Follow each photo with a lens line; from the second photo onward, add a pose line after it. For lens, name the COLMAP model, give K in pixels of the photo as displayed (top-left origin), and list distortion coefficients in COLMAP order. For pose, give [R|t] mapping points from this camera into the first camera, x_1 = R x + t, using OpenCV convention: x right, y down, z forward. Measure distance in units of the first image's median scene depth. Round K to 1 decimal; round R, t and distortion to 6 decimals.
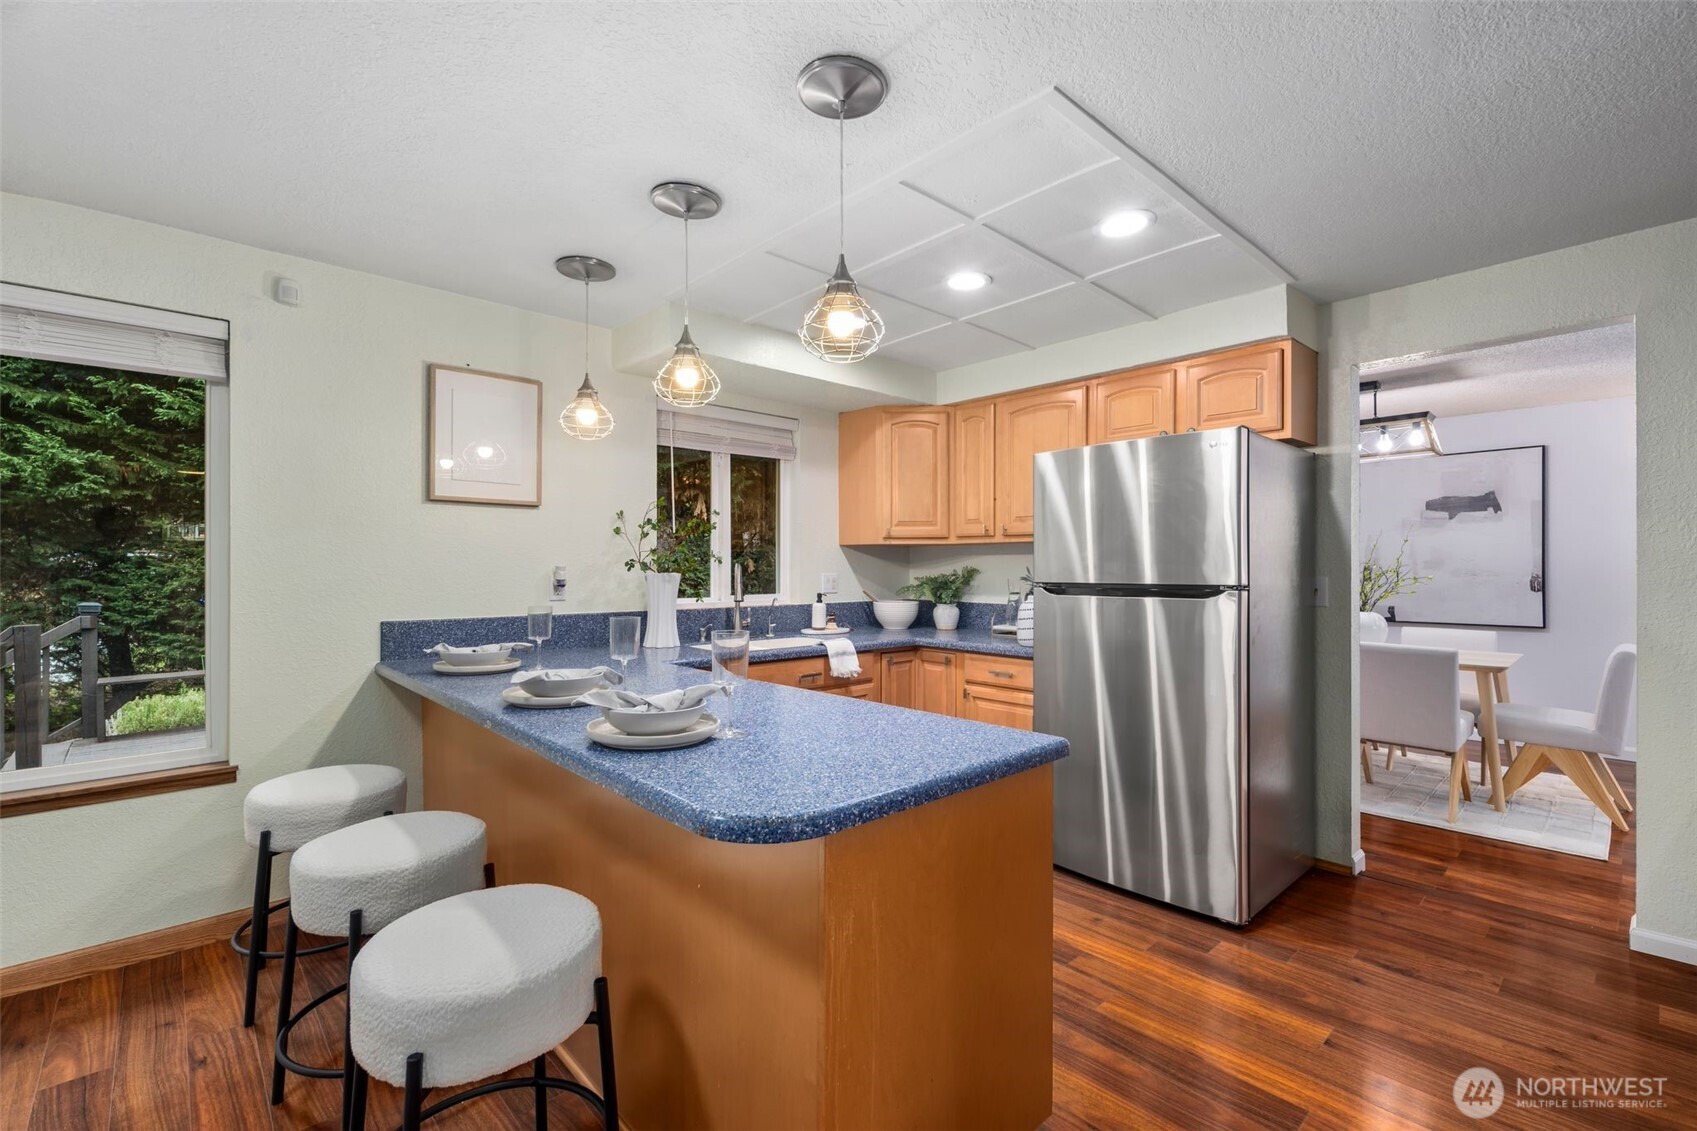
lens RADIAL K [[737.3, 0, 854.6], [0, 737.3, 566.4], [0, 0, 1]] dist [0.002762, -0.000545]
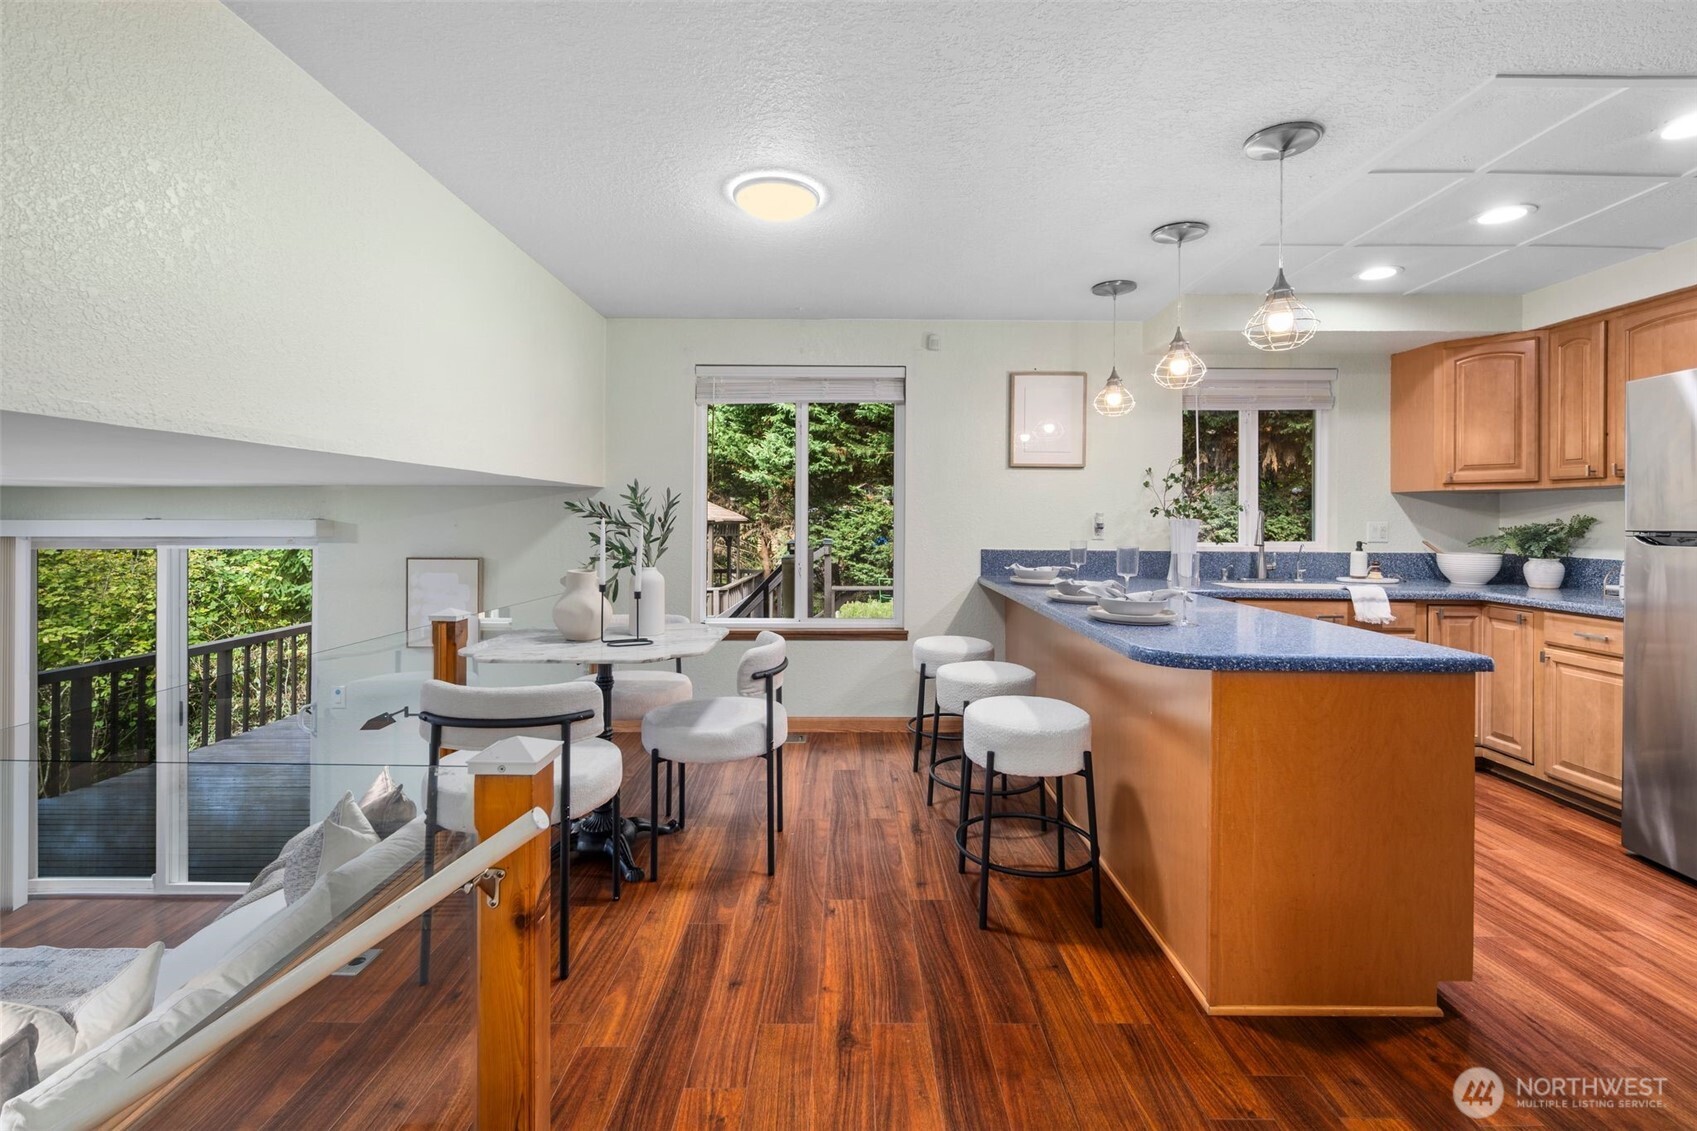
lens RADIAL K [[741.0, 0, 848.8], [0, 741.0, 518.8], [0, 0, 1]] dist [0.002340, 0.000129]
pose [[0.728872, 0.004168, -0.684637, 0.153026], [-0.005918, 0.999982, -0.000213, 0.011540], [0.684624, 0.004207, 0.728884, -0.224364]]
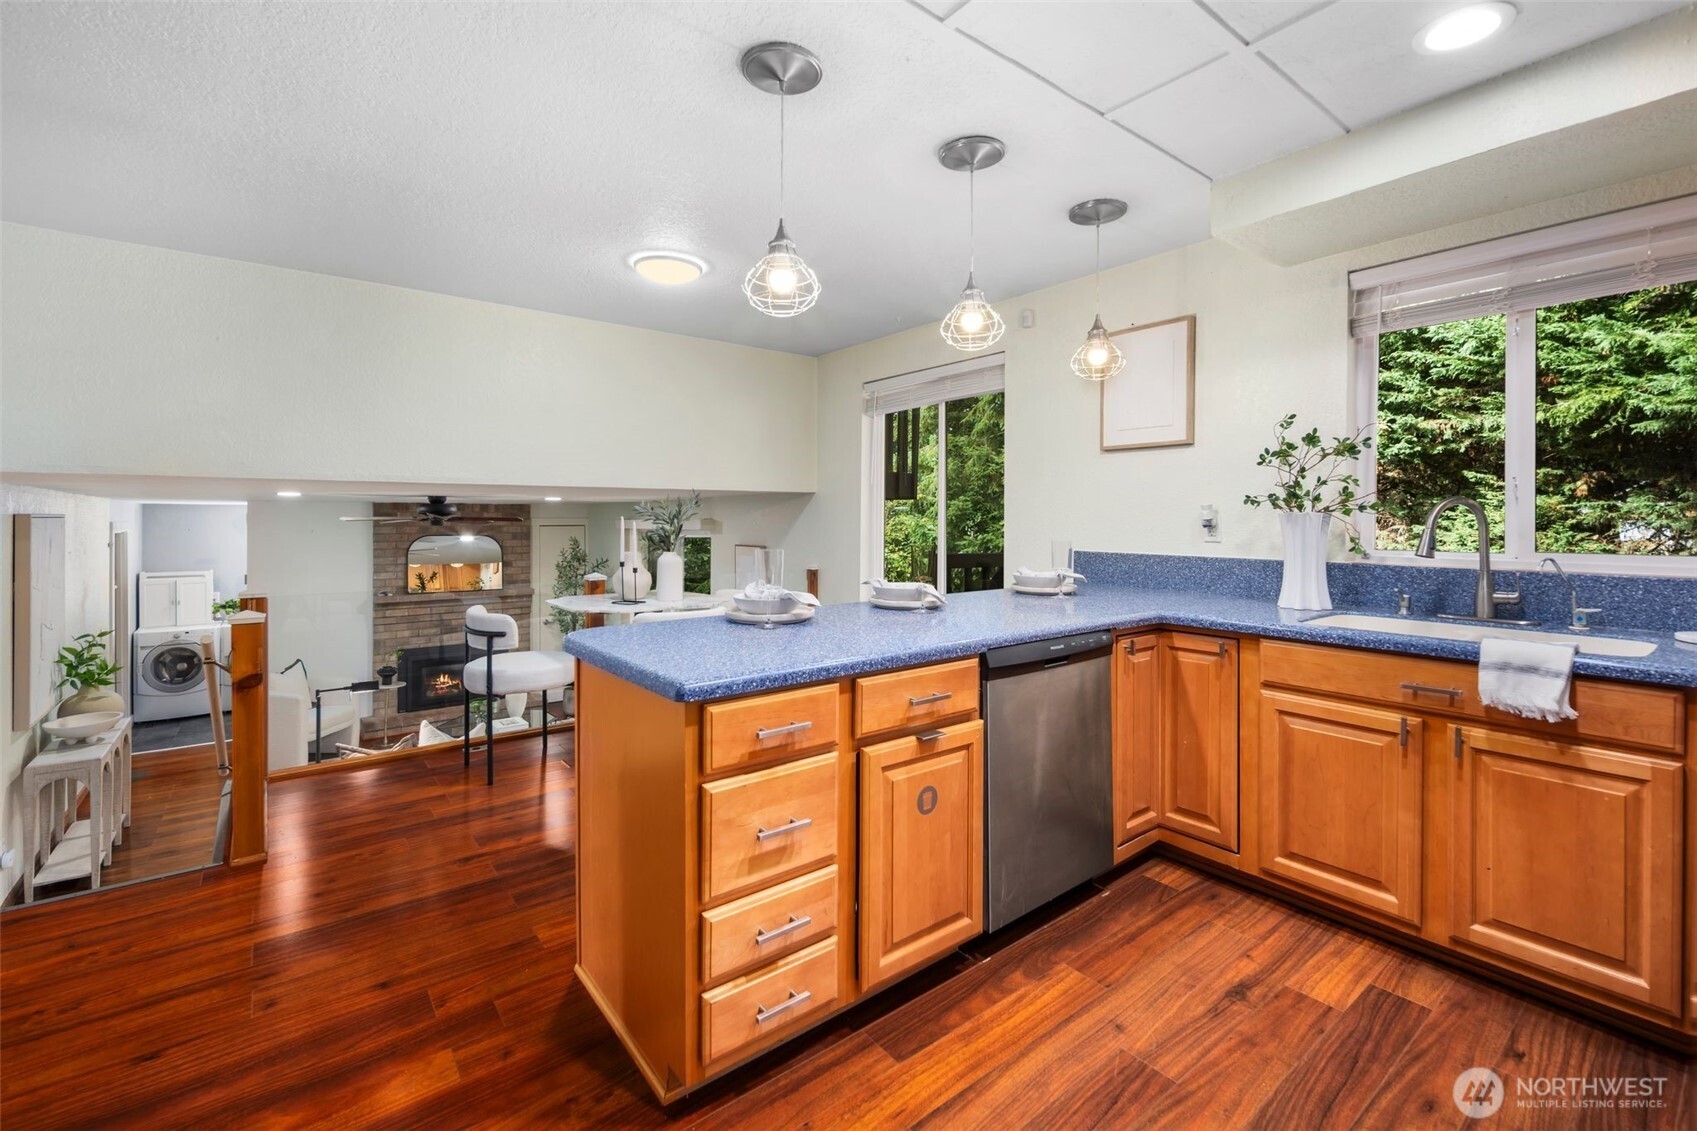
lens RADIAL K [[734.5, 0, 848.9], [0, 734.5, 517.3], [0, 0, 1]] dist [0.001830, 0.000094]
pose [[-0.087882, -0.000489, -0.996131, 0.507947], [-0.000826, 1.000000, -0.000418, 0.014569], [0.996131, 0.000786, -0.087882, 0.562589]]
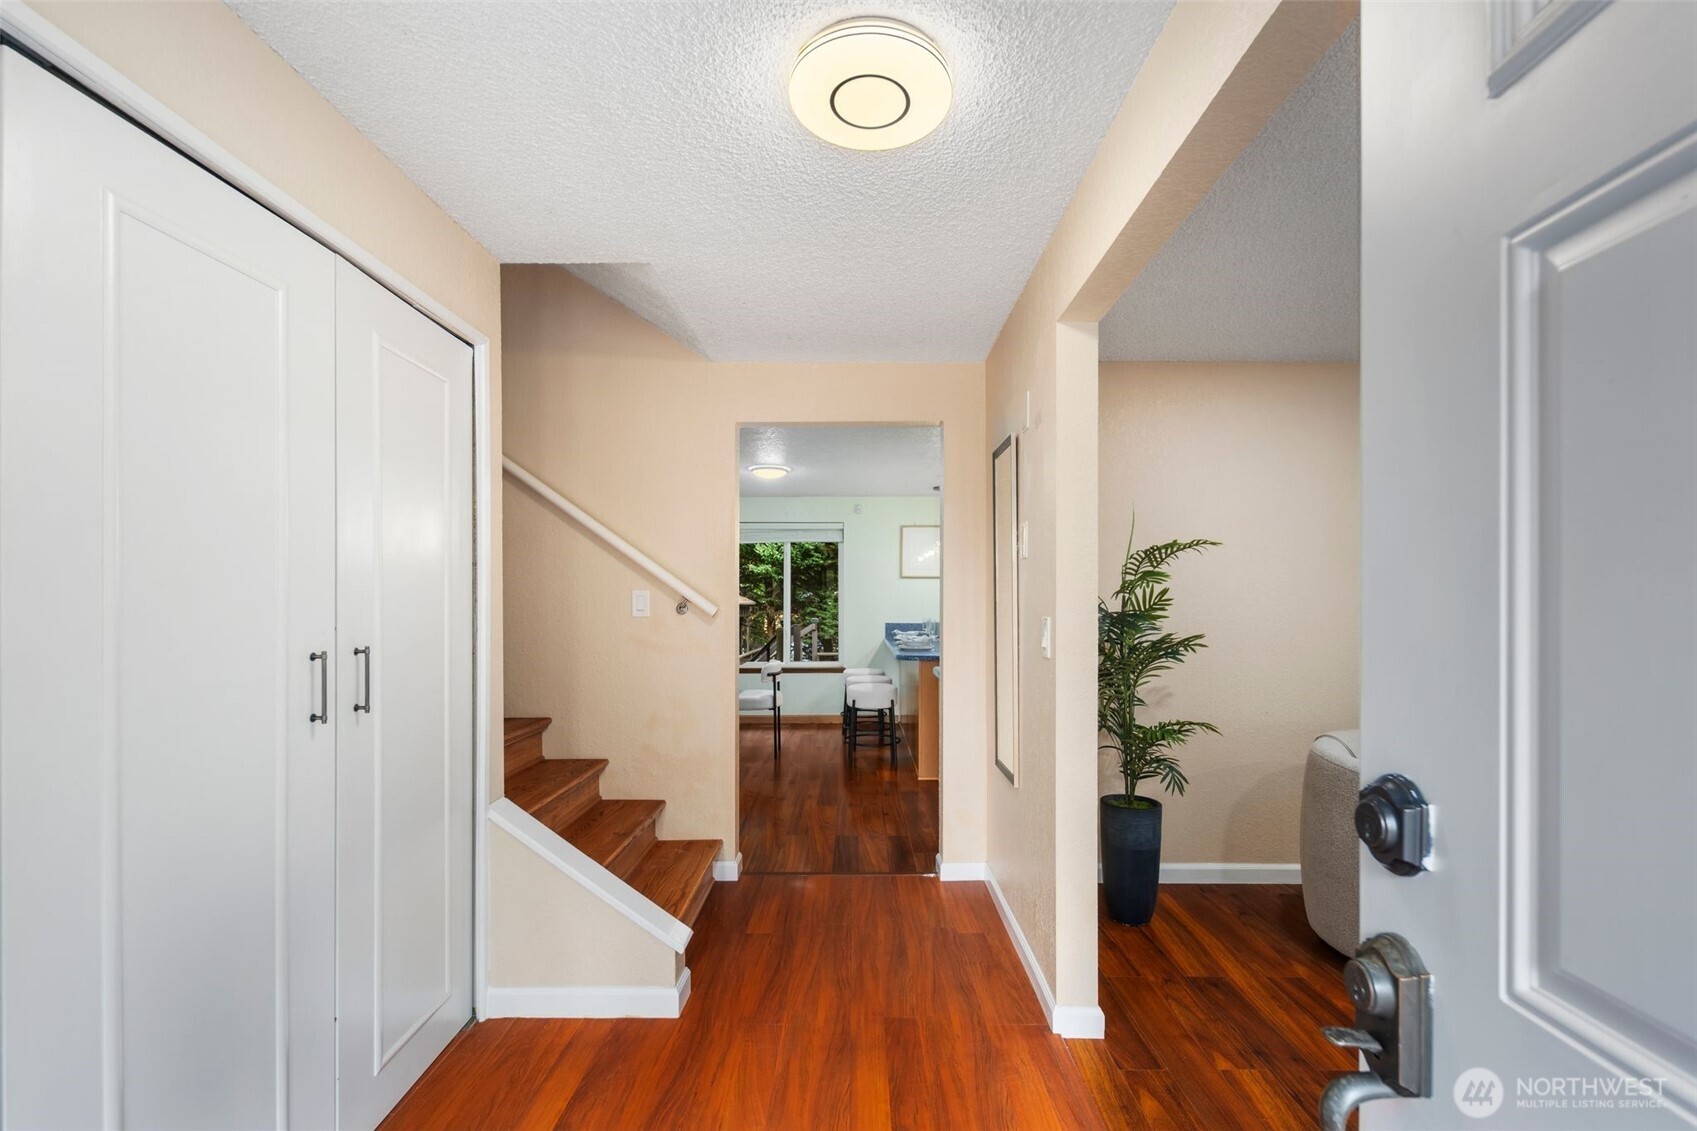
lens RADIAL K [[726.2, 0, 848.5], [0, 726.2, 565.5], [0, 0, 1]] dist [0.001362, 0.000160]
pose [[0.724179, -0.032379, -0.688852, 0.873671], [-0.000238, 0.998885, -0.047202, -0.008138], [0.689612, 0.034347, 0.723364, -0.820592]]
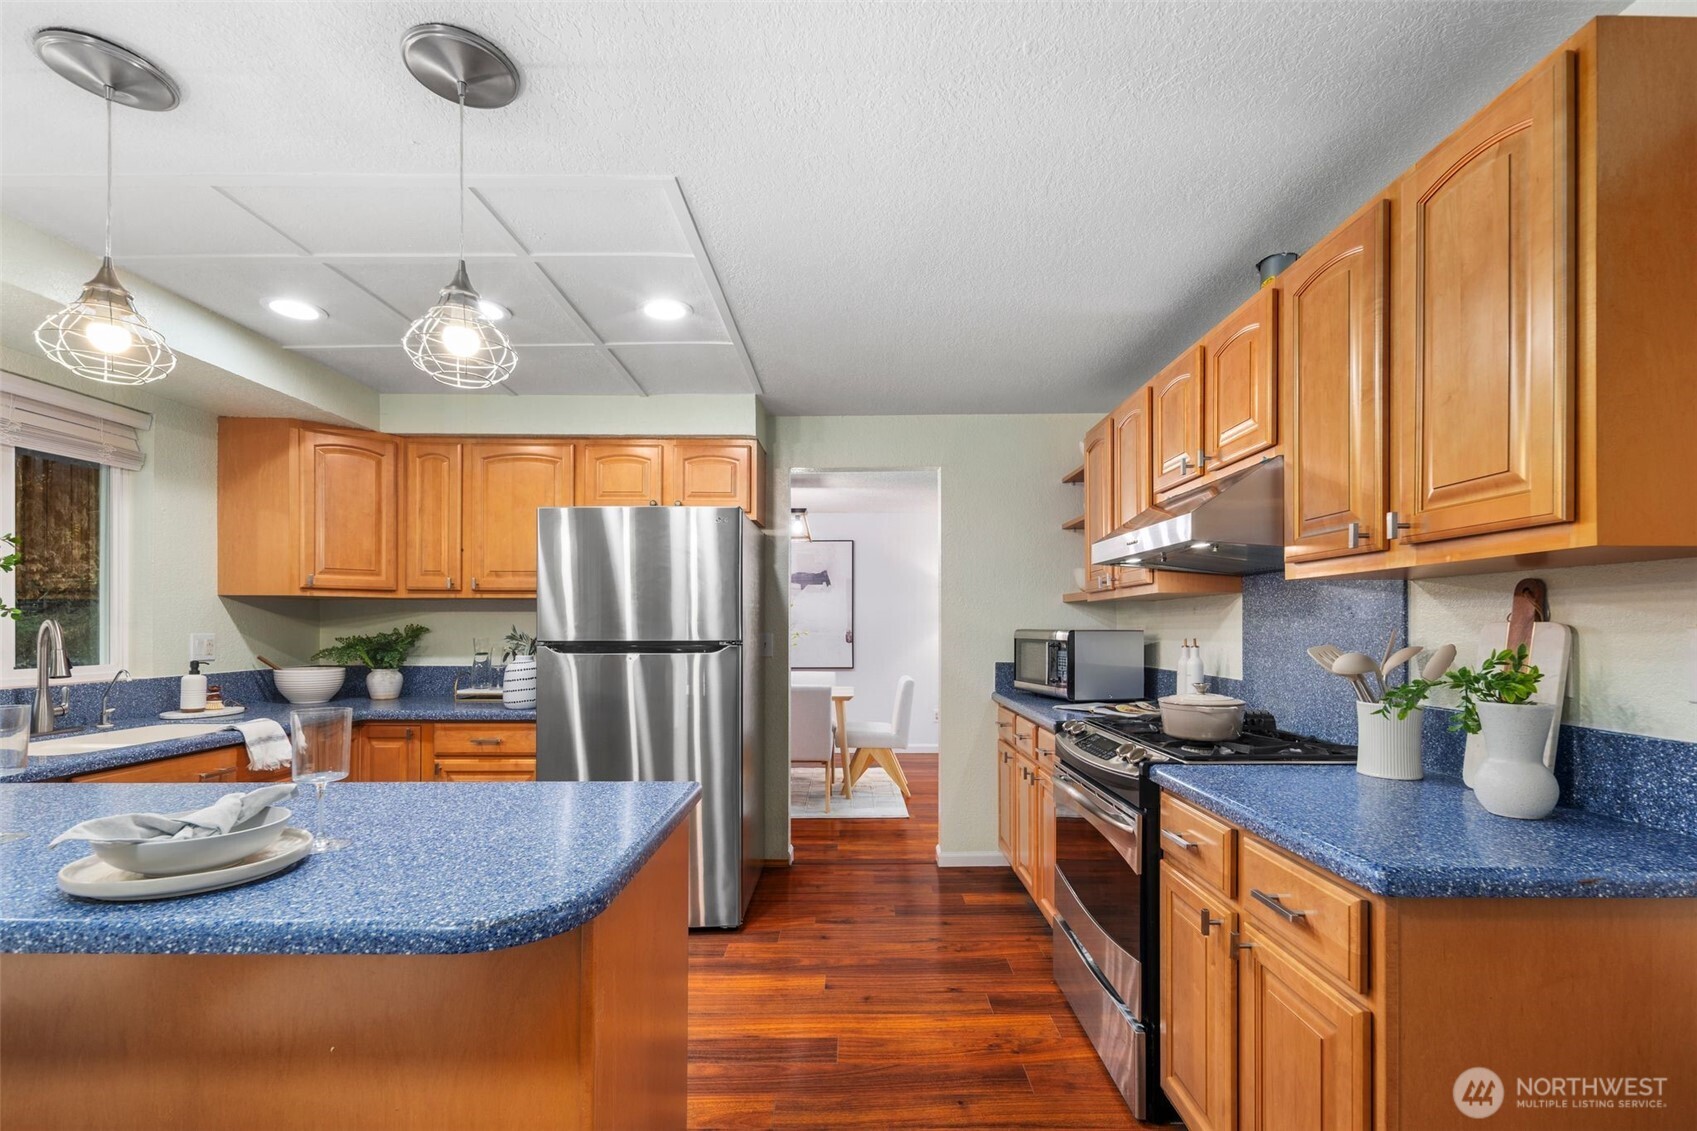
lens RADIAL K [[737.2, 0, 852.7], [0, 737.2, 624.4], [0, 0, 1]] dist [0.001505, 0.000003]
pose [[0.681049, 0.001842, 0.732235, -0.156682], [-0.001518, 0.999998, -0.001103, 0.000214], [-0.732236, -0.000360, 0.681051, 0.038876]]
